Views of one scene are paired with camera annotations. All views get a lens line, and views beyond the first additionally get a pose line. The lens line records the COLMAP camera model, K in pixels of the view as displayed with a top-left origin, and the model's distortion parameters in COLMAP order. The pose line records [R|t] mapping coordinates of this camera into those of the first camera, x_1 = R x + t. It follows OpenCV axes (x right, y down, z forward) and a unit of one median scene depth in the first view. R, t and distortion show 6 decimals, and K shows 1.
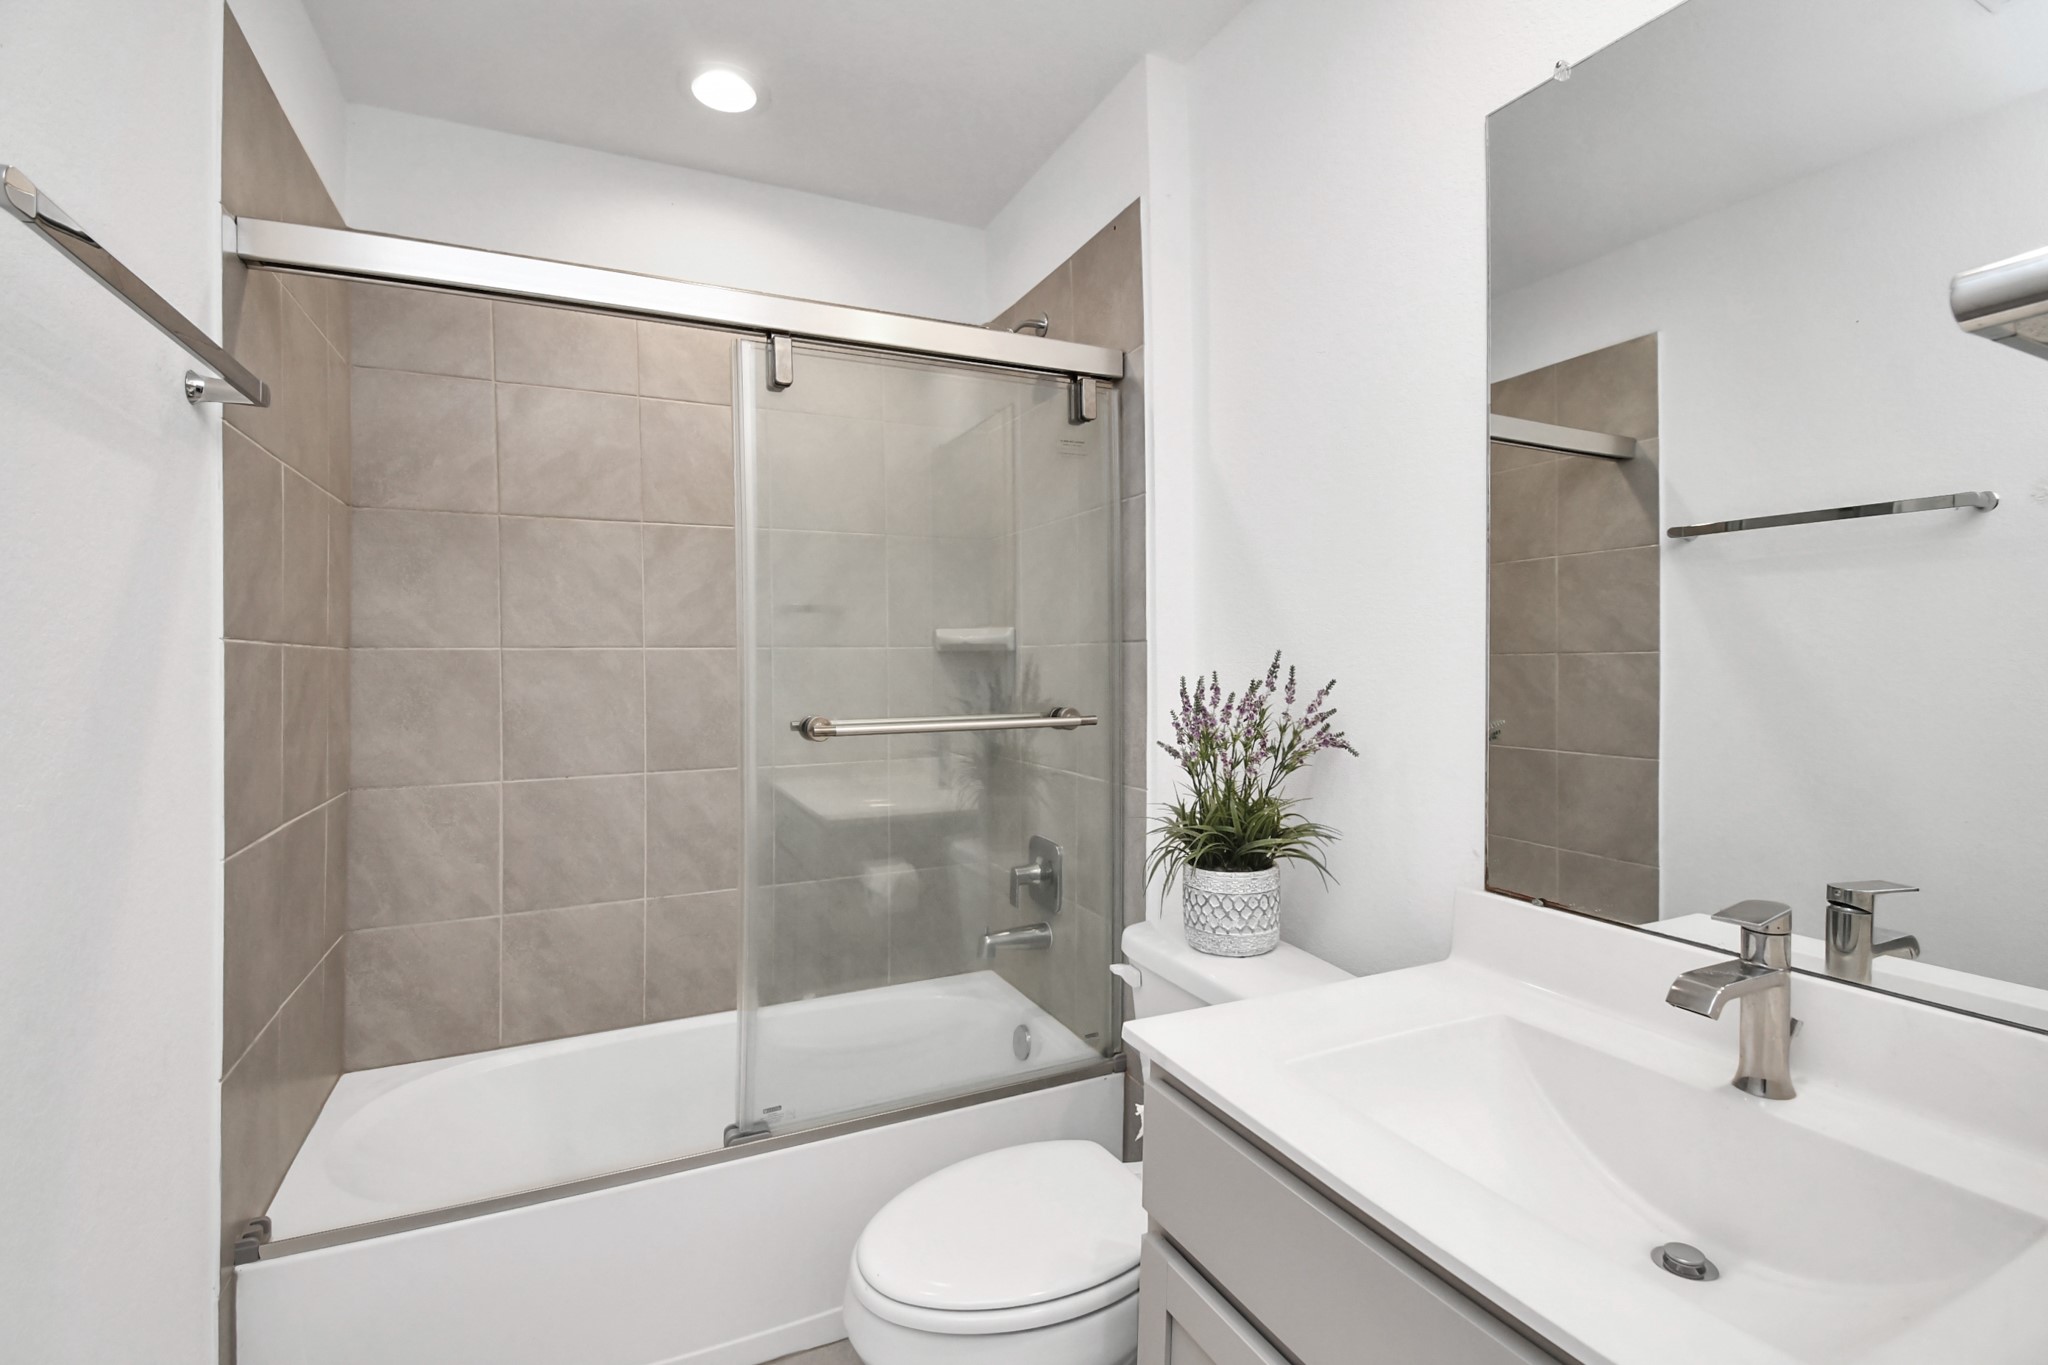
lens RADIAL K [[925.3, 0, 1025.2], [0, 925.3, 669.8], [0, 0, 1]] dist [0.006794, -0.002056]
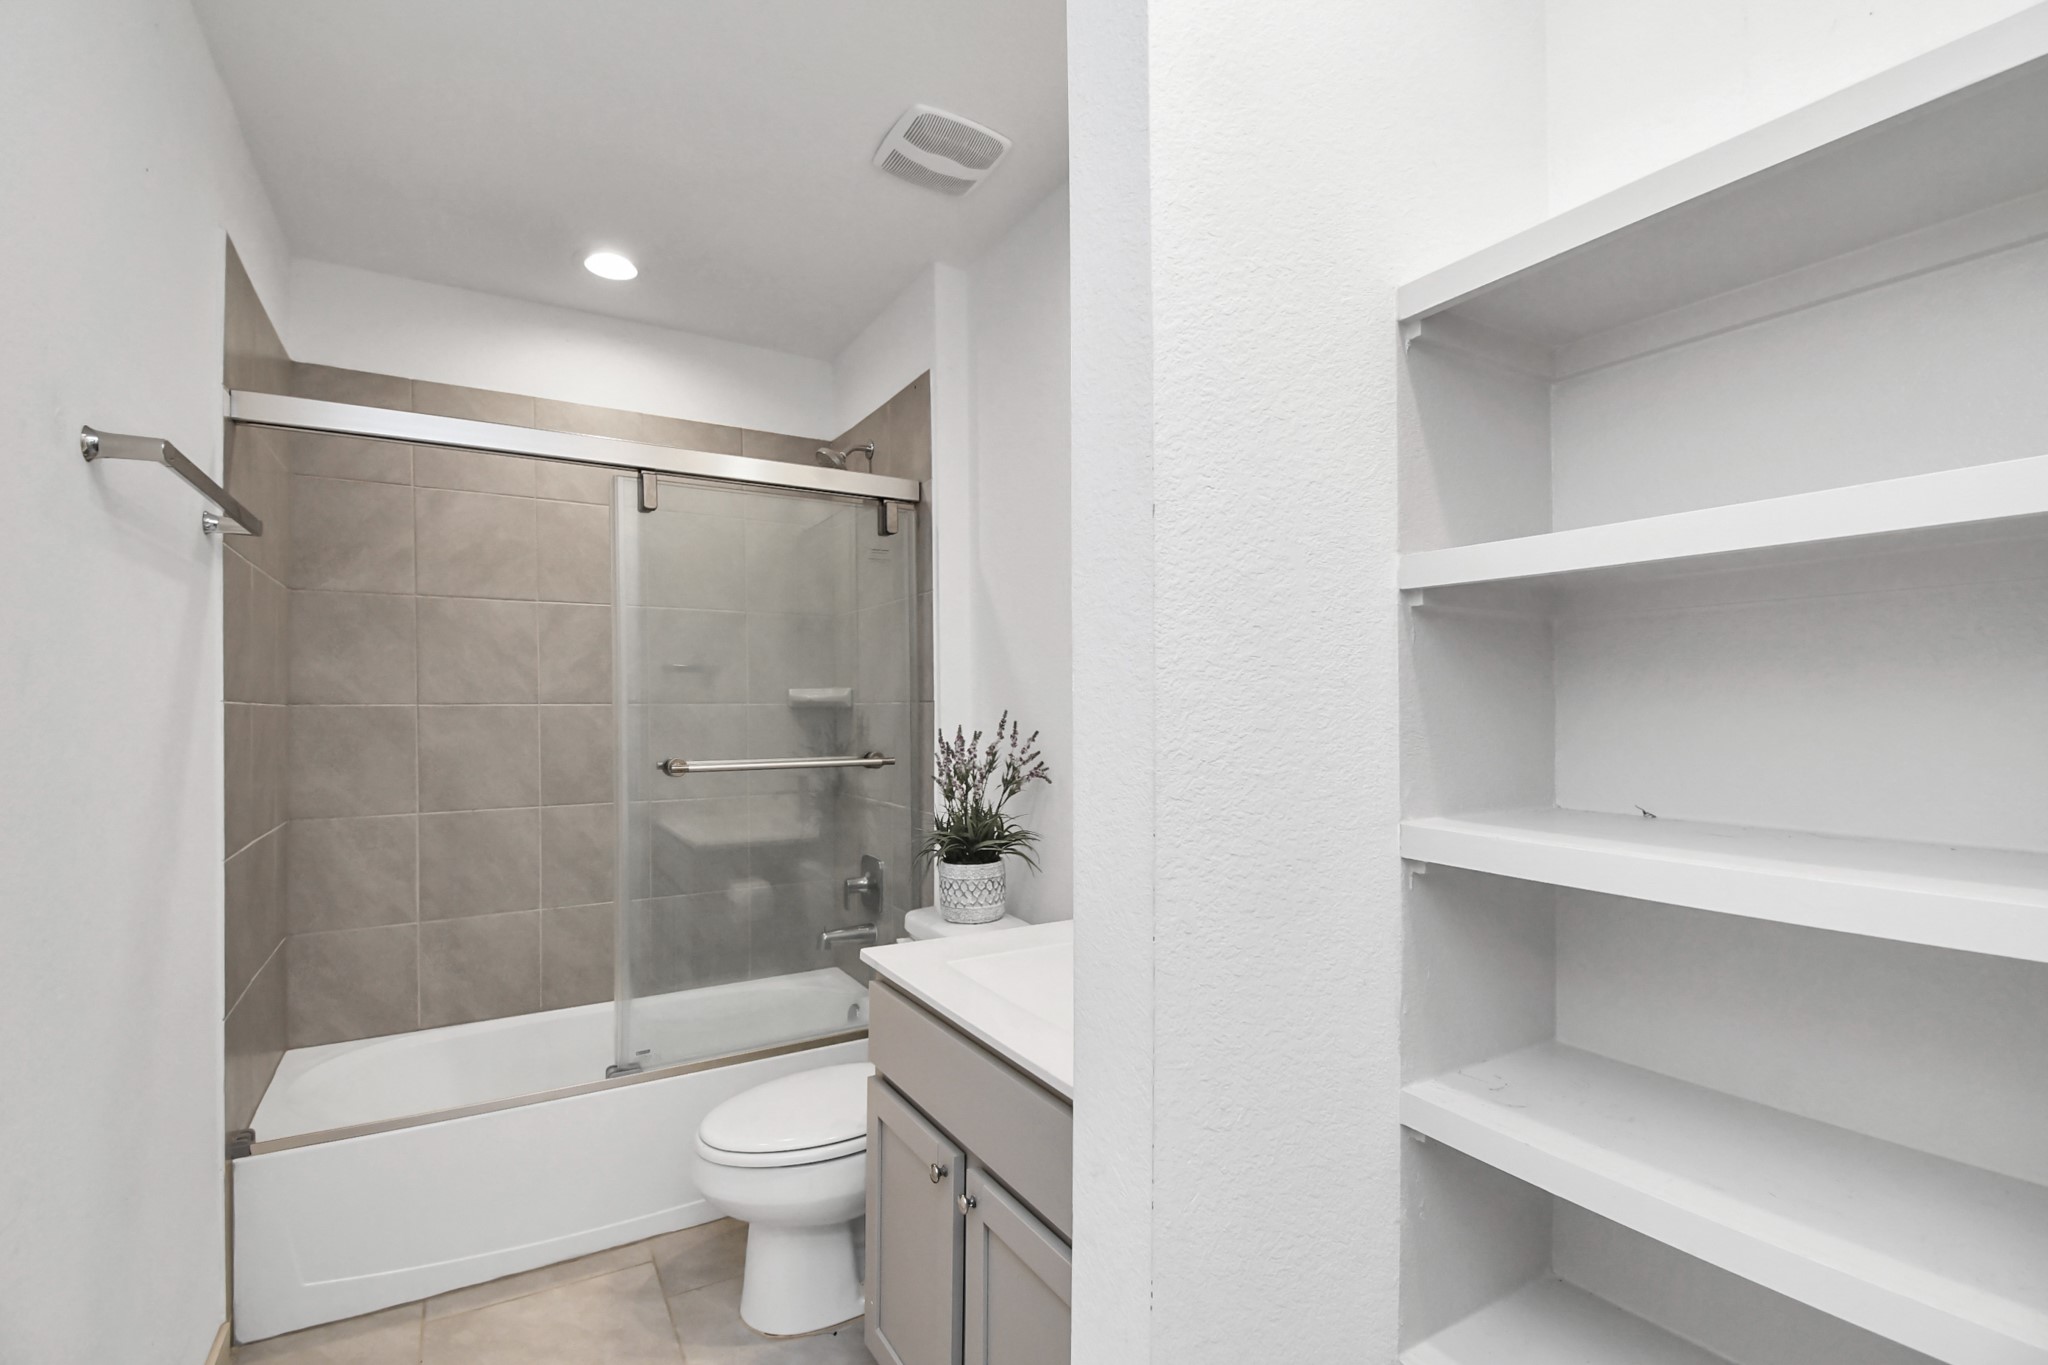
lens RADIAL K [[925.3, 0, 1014.5], [0, 925.3, 725.0], [0, 0, 1]] dist [0.006794, -0.002056]
pose [[0.996089, 0.000849, 0.088347, 0.124368], [-0.001426, 0.999978, 0.006461, -0.006011], [-0.088339, -0.006562, 0.996069, -0.325601]]
